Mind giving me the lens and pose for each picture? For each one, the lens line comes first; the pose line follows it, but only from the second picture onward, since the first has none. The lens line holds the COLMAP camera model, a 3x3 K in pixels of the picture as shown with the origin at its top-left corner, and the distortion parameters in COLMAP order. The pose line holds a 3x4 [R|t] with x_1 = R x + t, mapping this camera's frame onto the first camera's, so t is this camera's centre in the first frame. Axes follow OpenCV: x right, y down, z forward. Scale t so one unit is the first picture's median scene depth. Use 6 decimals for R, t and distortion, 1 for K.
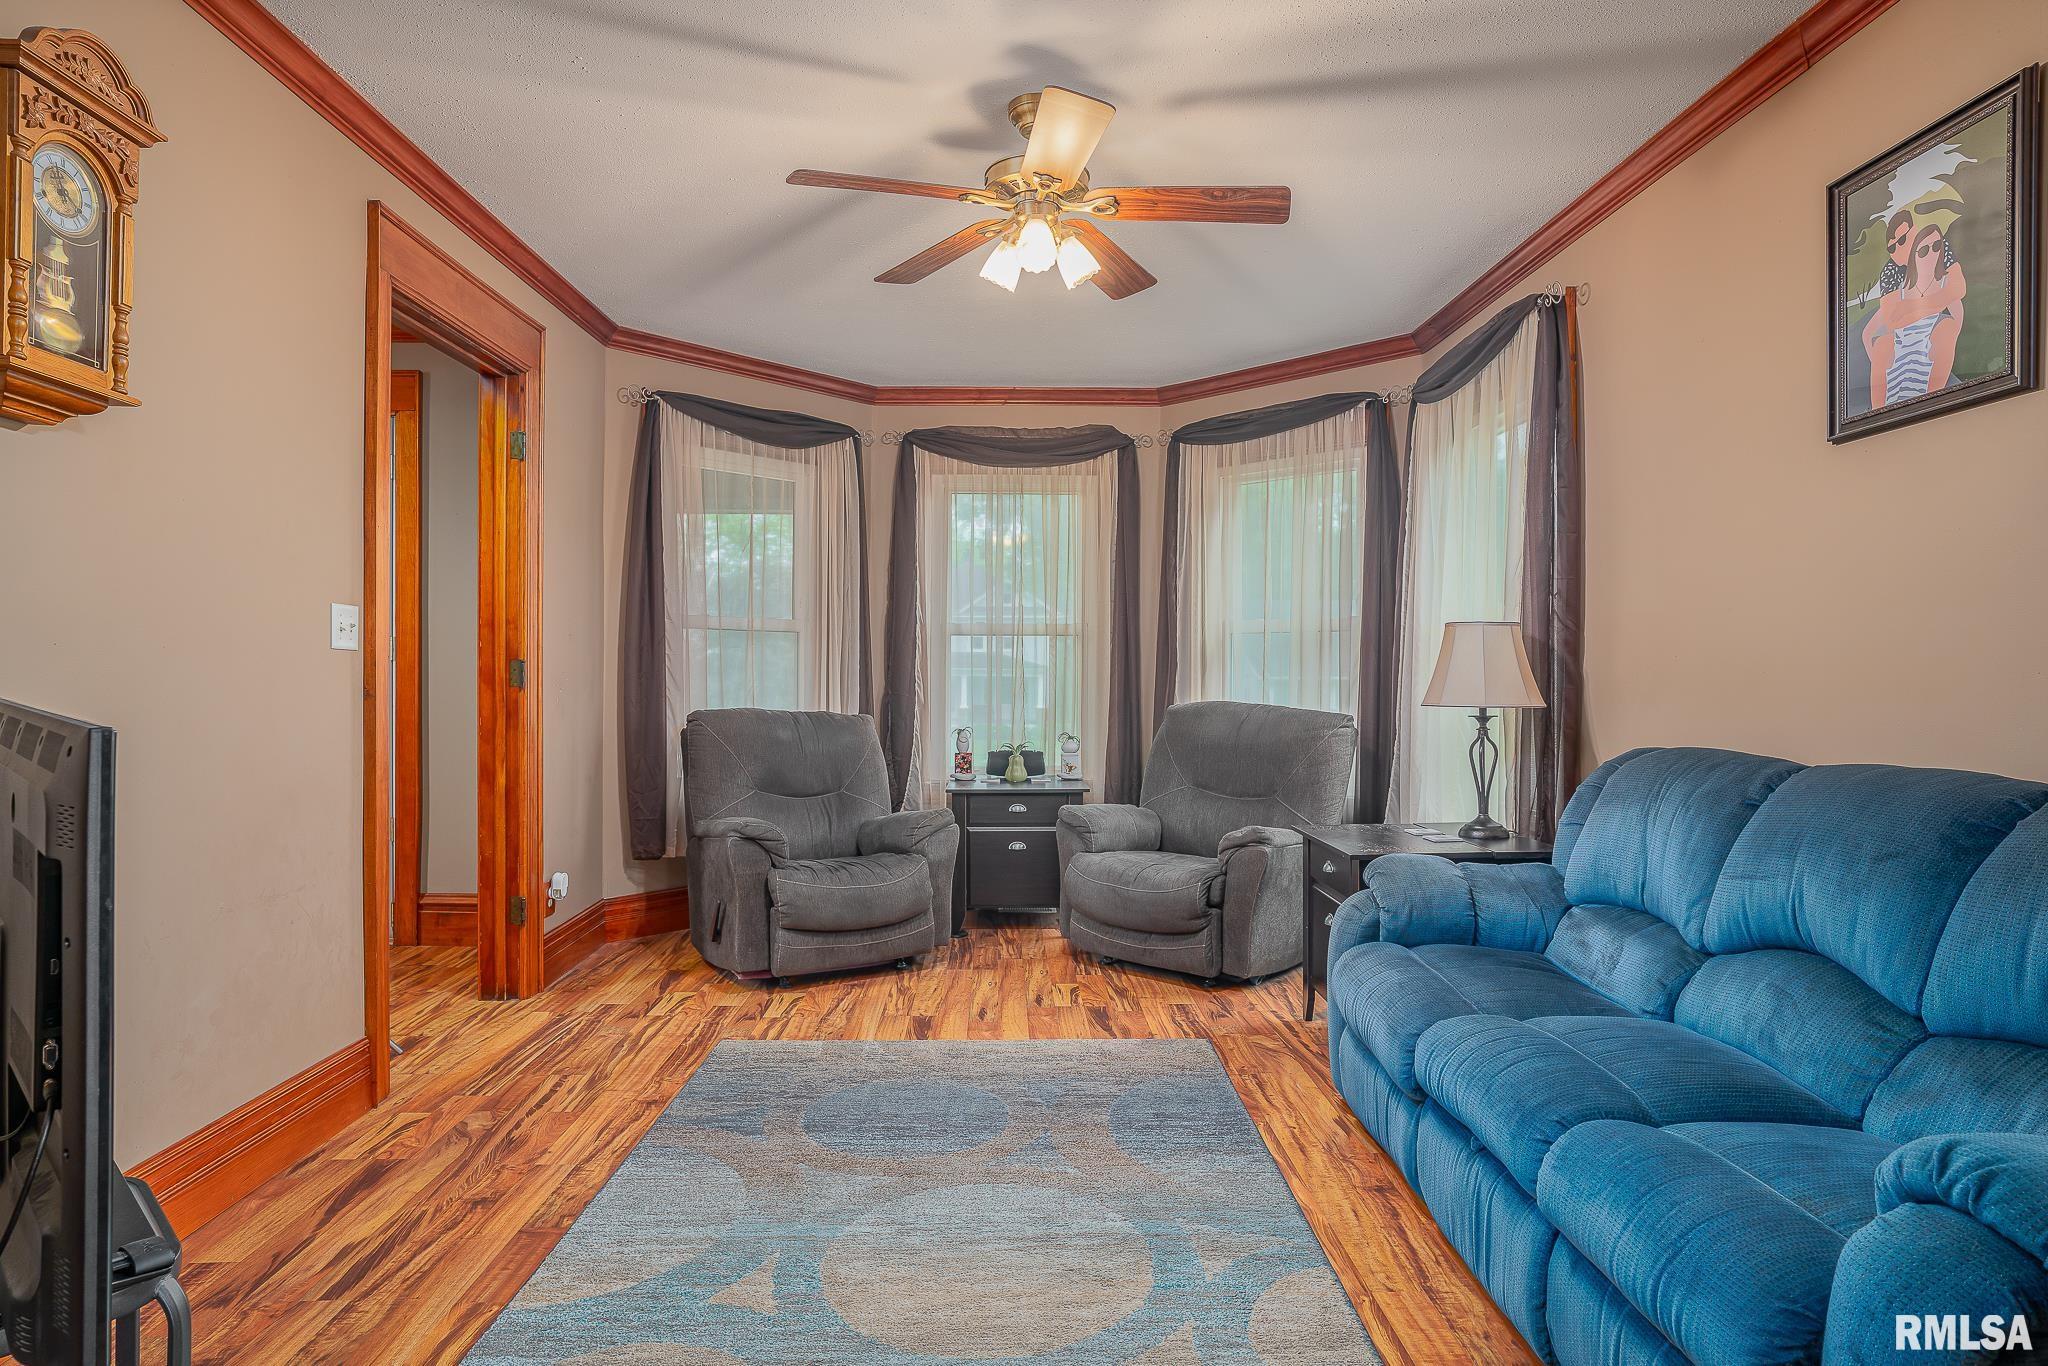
lens RADIAL K [[1110.6, 0, 1037.7], [0, 1110.6, 682.1], [0, 0, 1]] dist [0.003294, 0.000333]
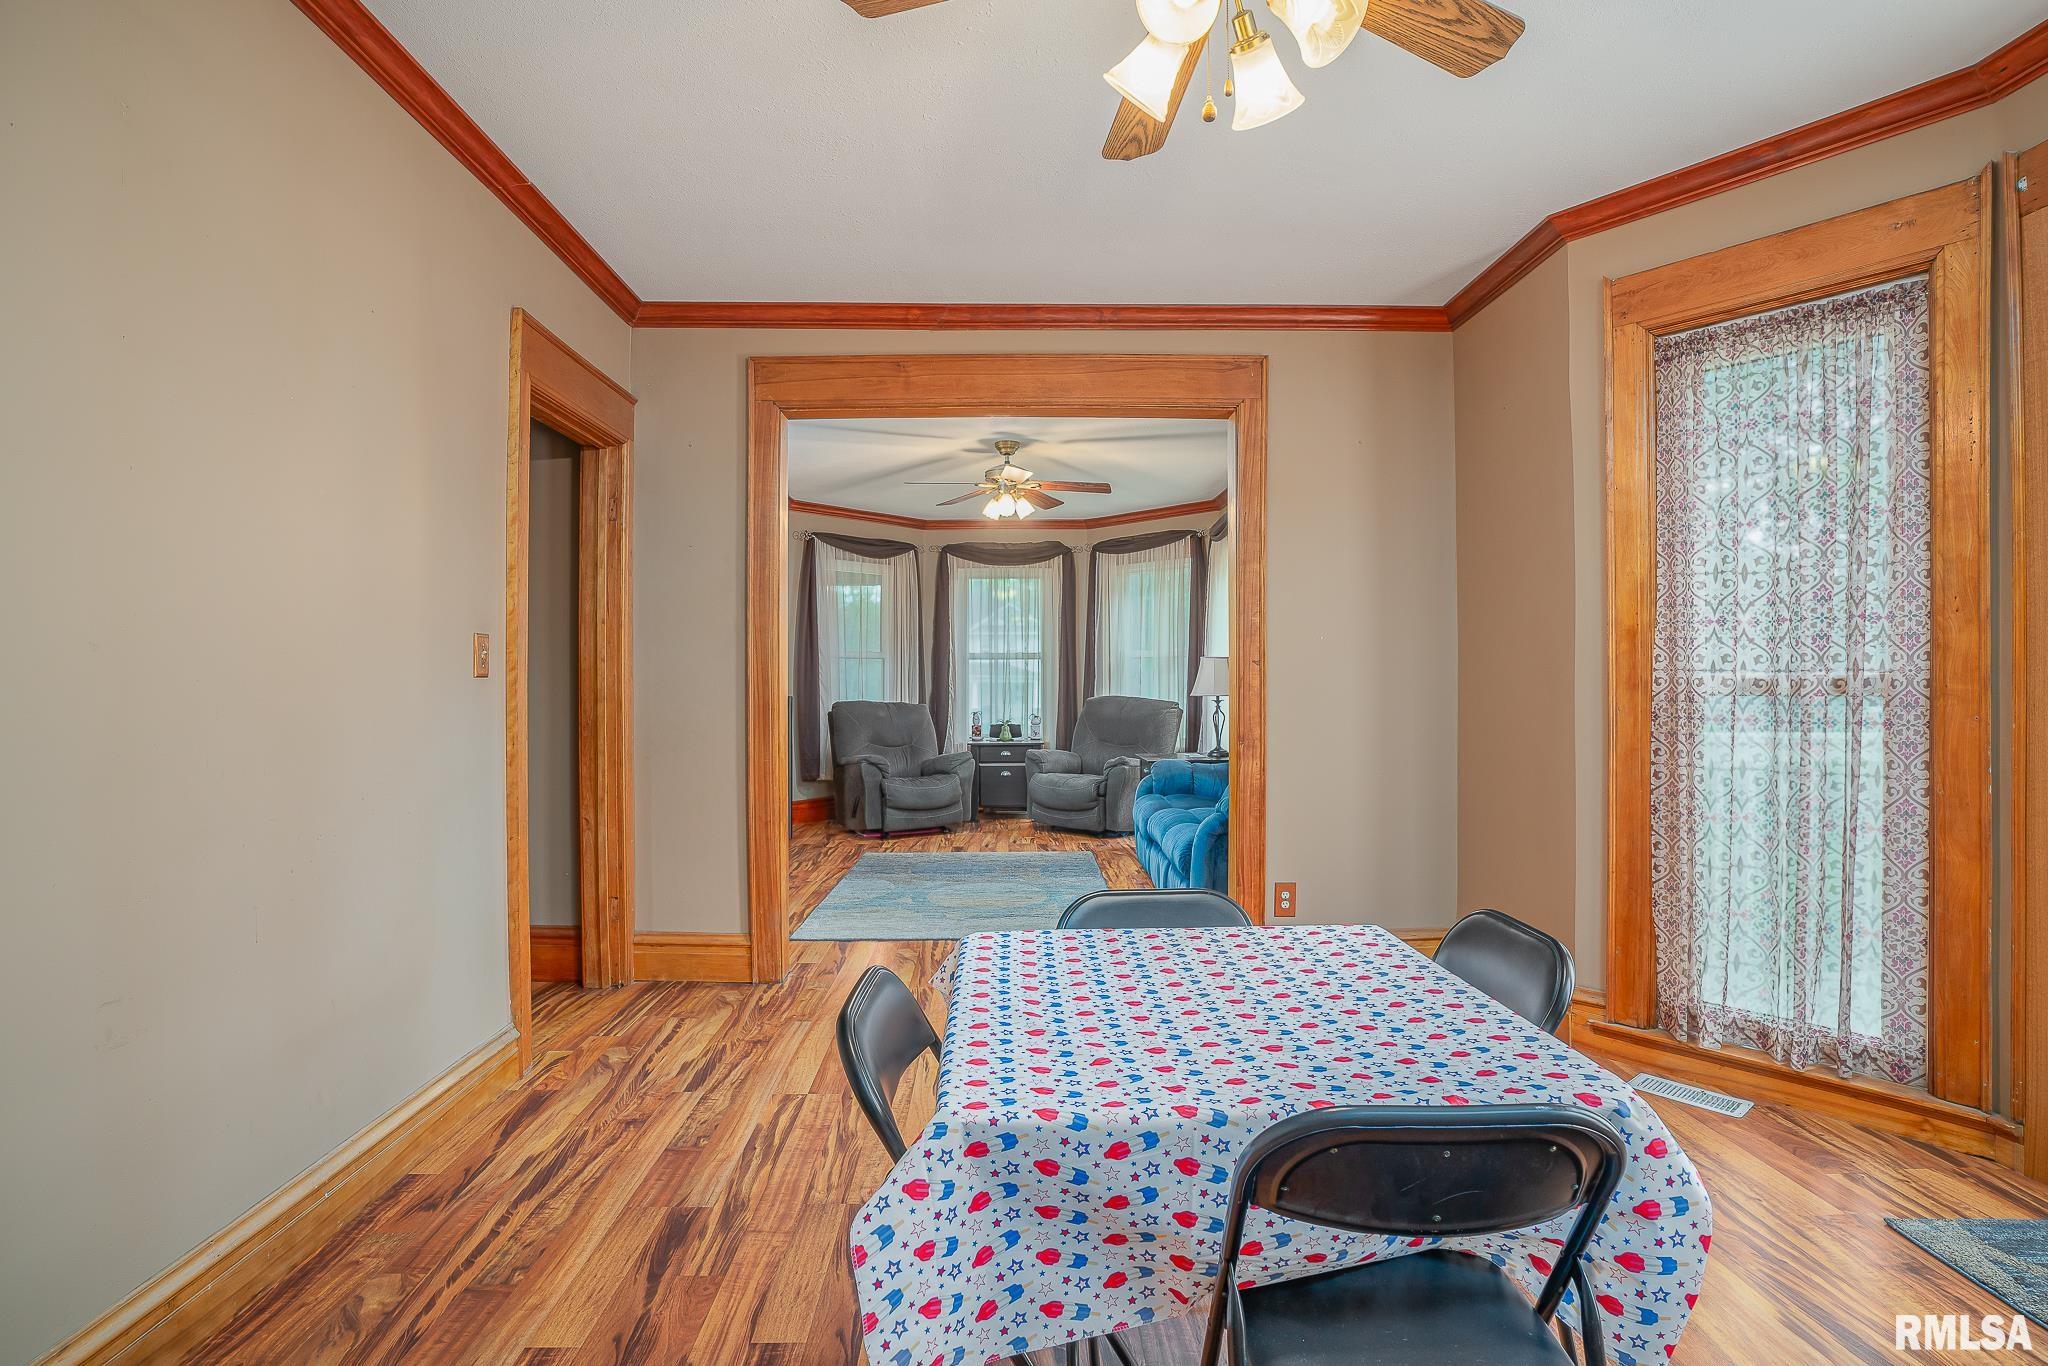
lens RADIAL K [[955.0, 0, 1012.6], [0, 955.0, 681.6], [0, 0, 1]] dist [-0.001155, -0.000067]
pose [[0.999651, -0.005396, -0.025863, 0.035747], [0.005322, 0.999982, -0.002926, -0.002252], [0.025878, 0.002788, 0.999661, -0.609563]]
